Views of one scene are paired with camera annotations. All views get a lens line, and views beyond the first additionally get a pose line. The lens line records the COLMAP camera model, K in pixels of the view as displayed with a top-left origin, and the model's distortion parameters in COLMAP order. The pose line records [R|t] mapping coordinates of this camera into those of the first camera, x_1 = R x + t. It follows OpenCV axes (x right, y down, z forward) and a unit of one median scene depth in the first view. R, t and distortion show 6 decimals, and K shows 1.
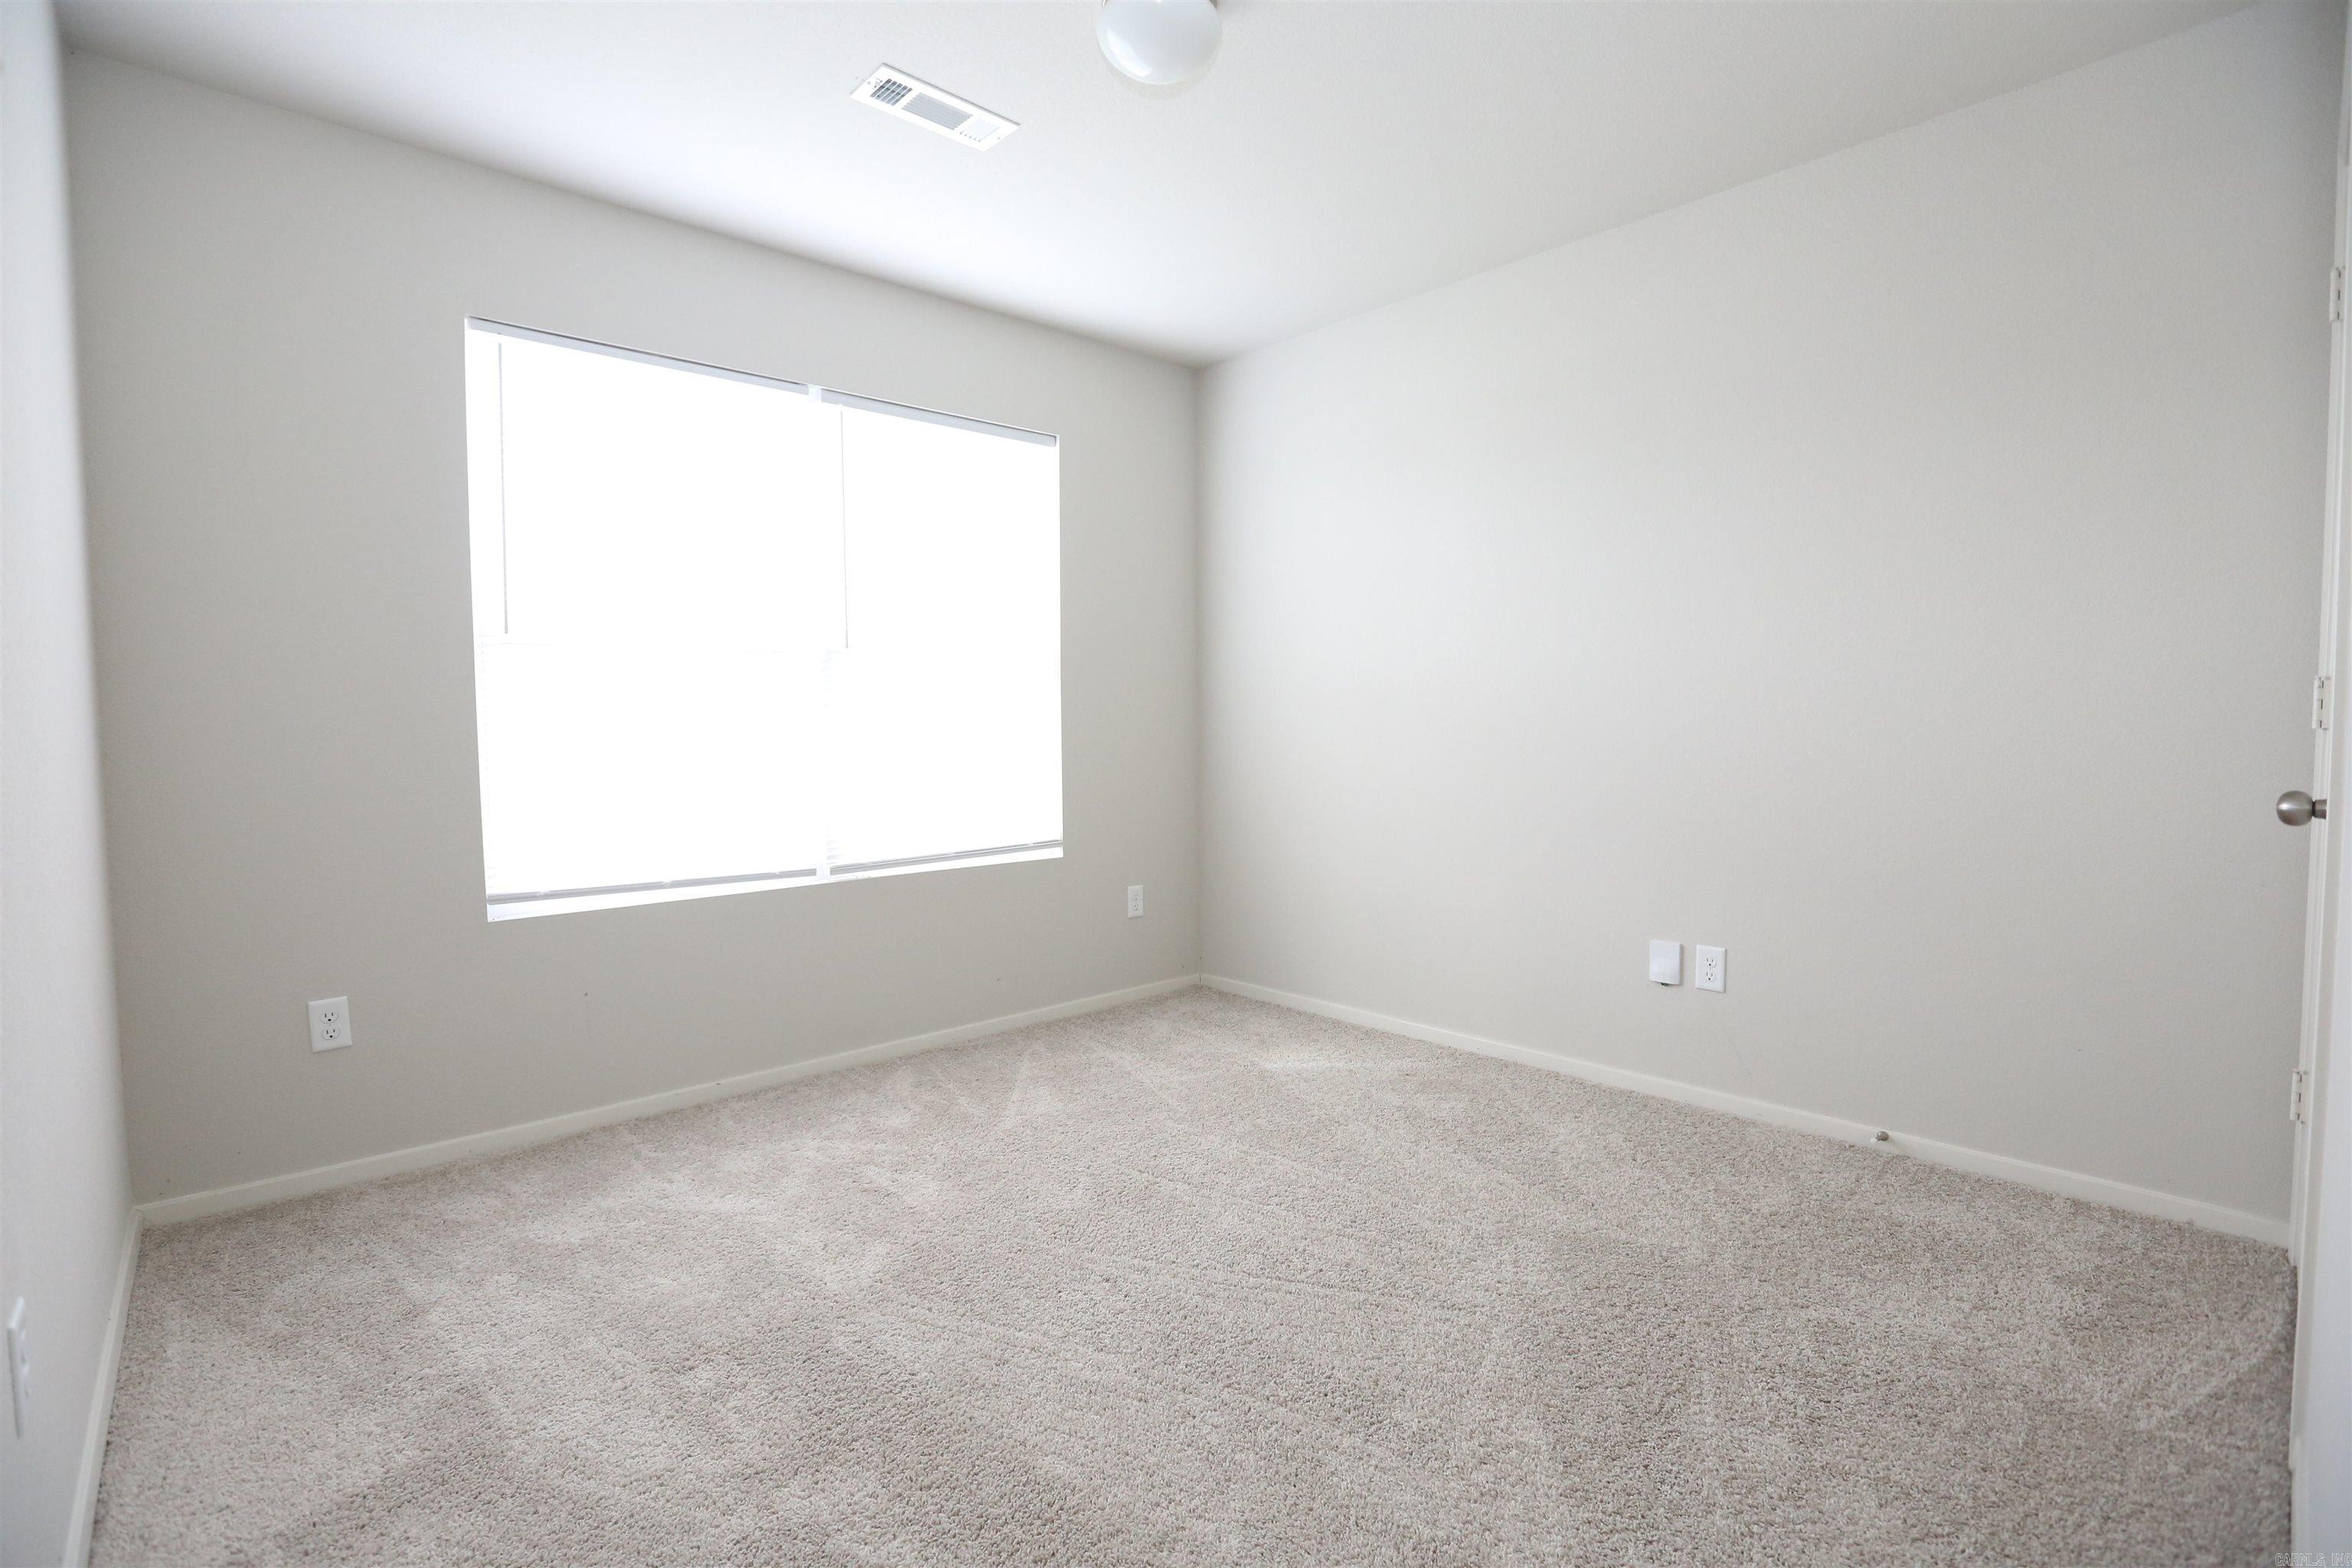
lens RADIAL K [[1066.9, 0, 1169.9], [0, 1066.9, 776.4], [0, 0, 1]] dist [-0.056530, 0.021976]
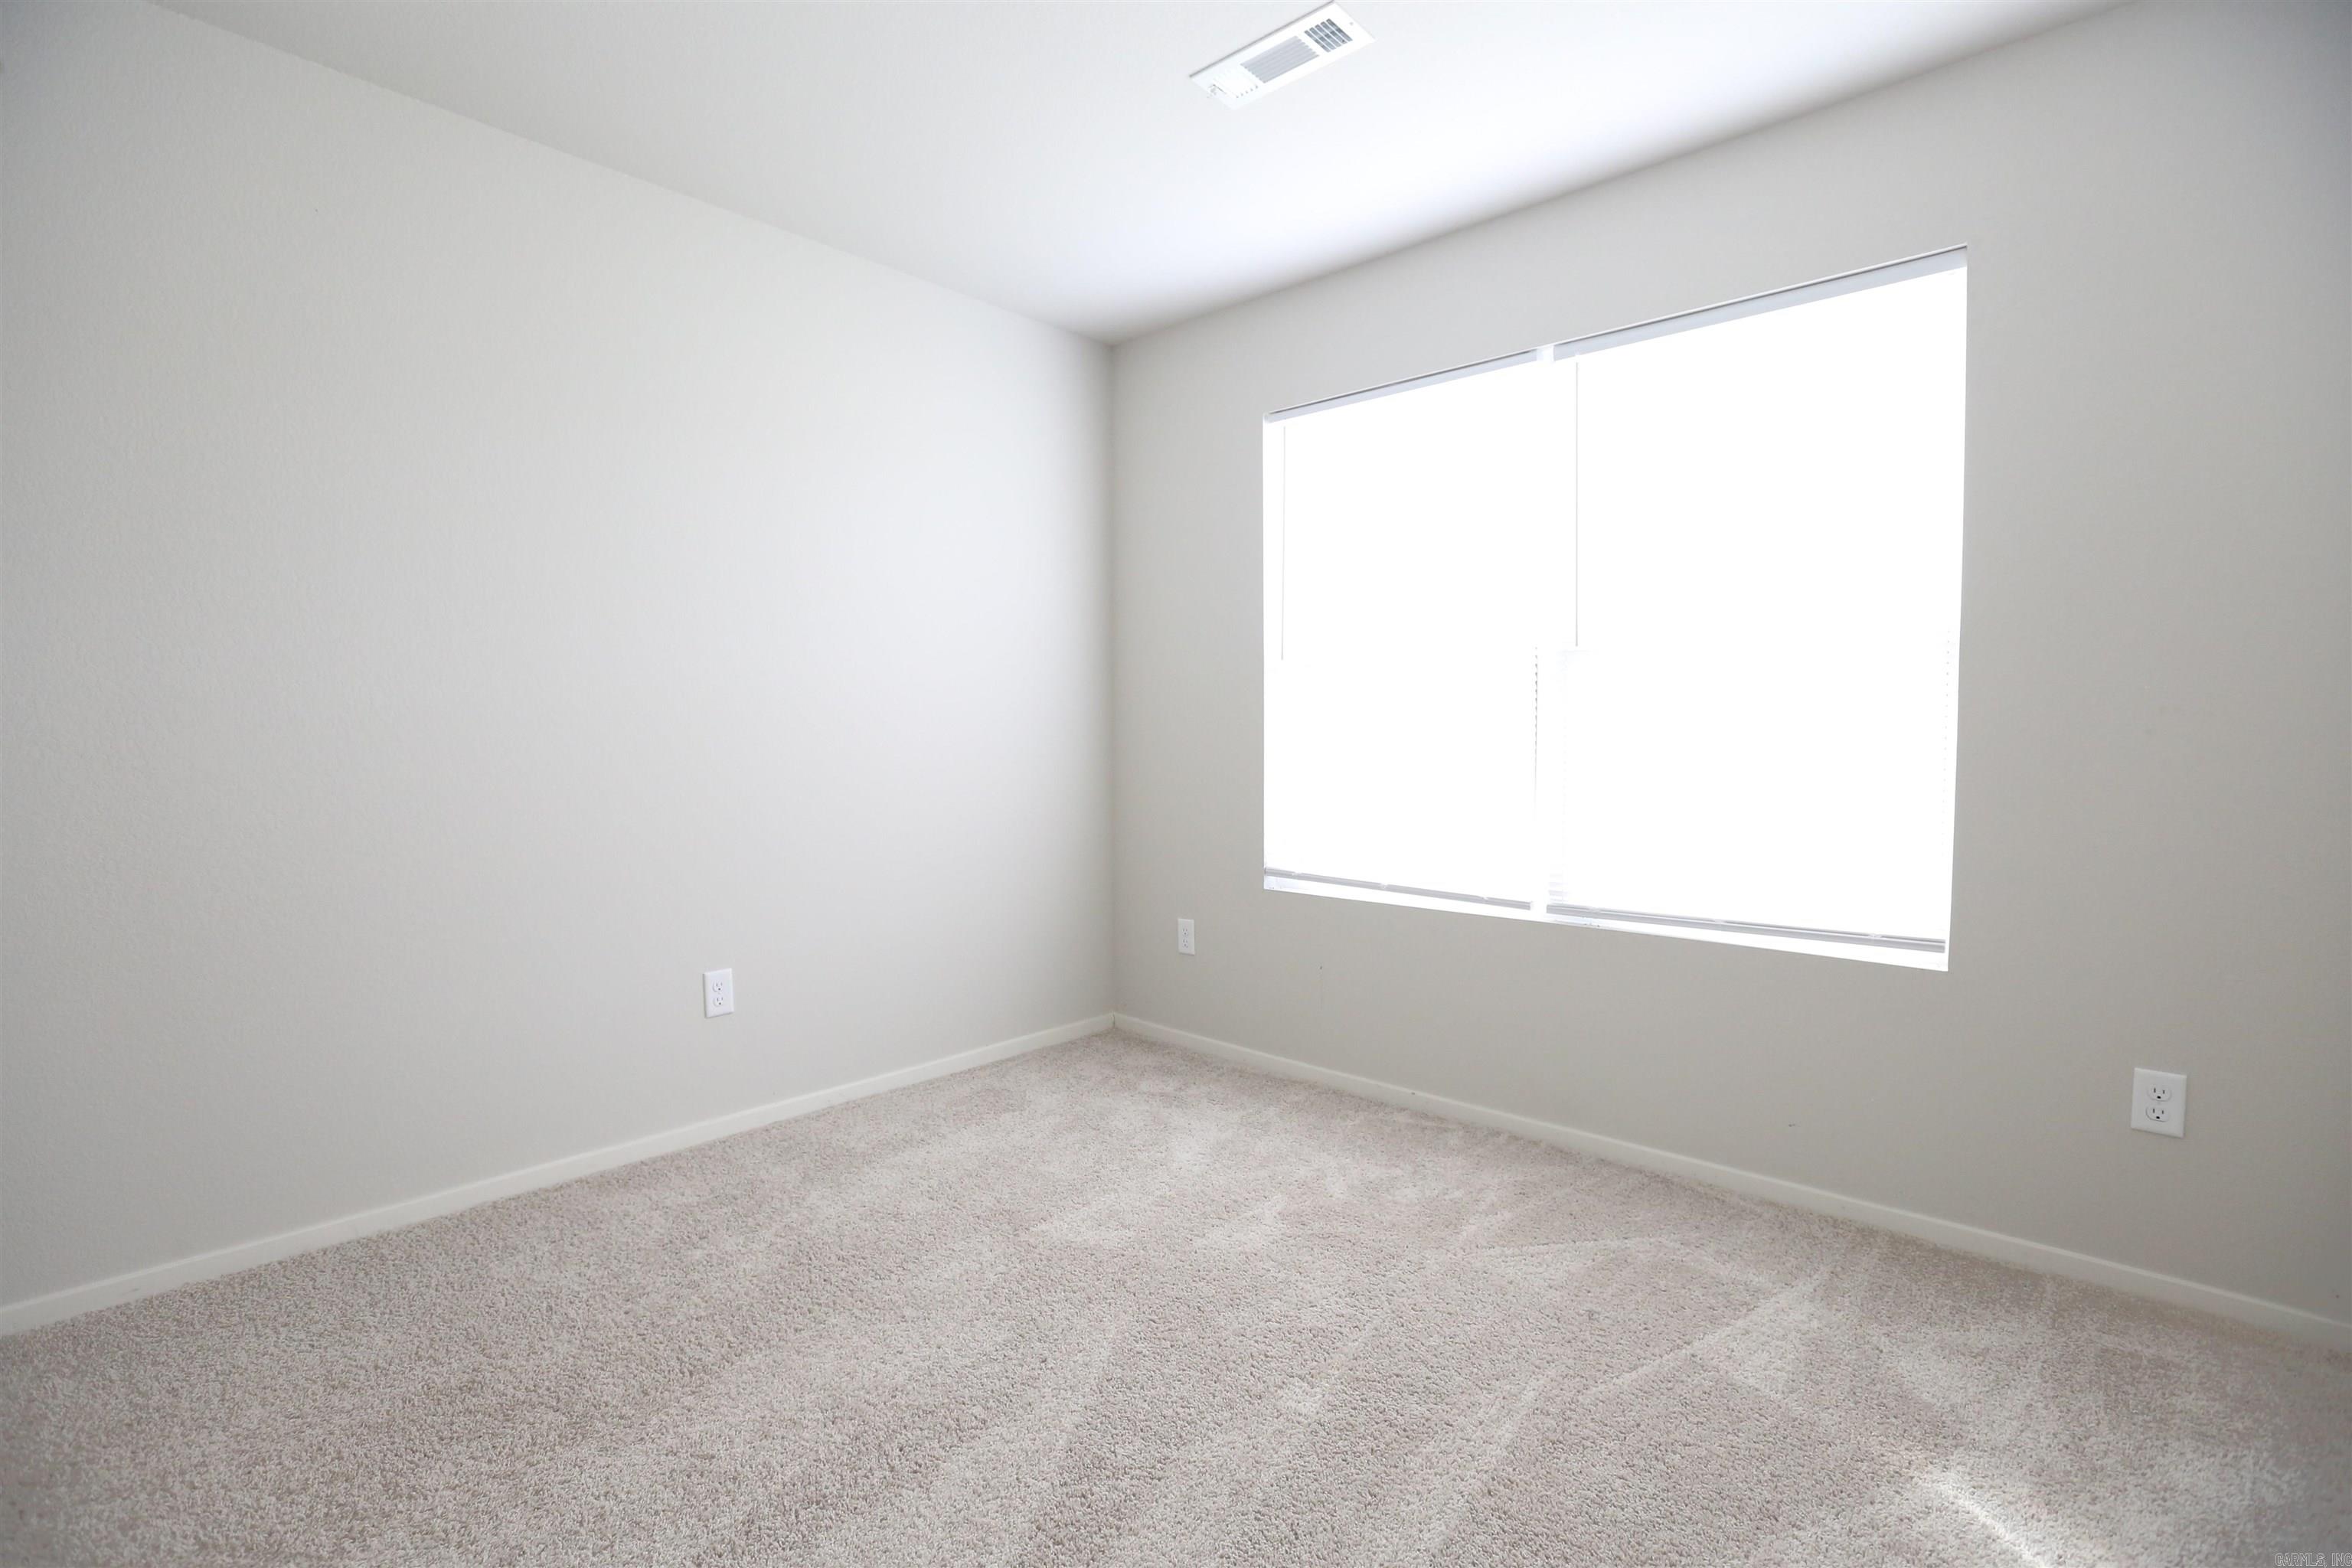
lens RADIAL K [[1066.9, 0, 1169.9], [0, 1066.9, 776.4], [0, 0, 1]] dist [-0.056530, 0.021976]
pose [[0.083754, 0.051991, -0.995129, 0.523457], [-0.050030, 0.997598, 0.047909, -0.044987], [0.995230, 0.045774, 0.086154, 0.646001]]
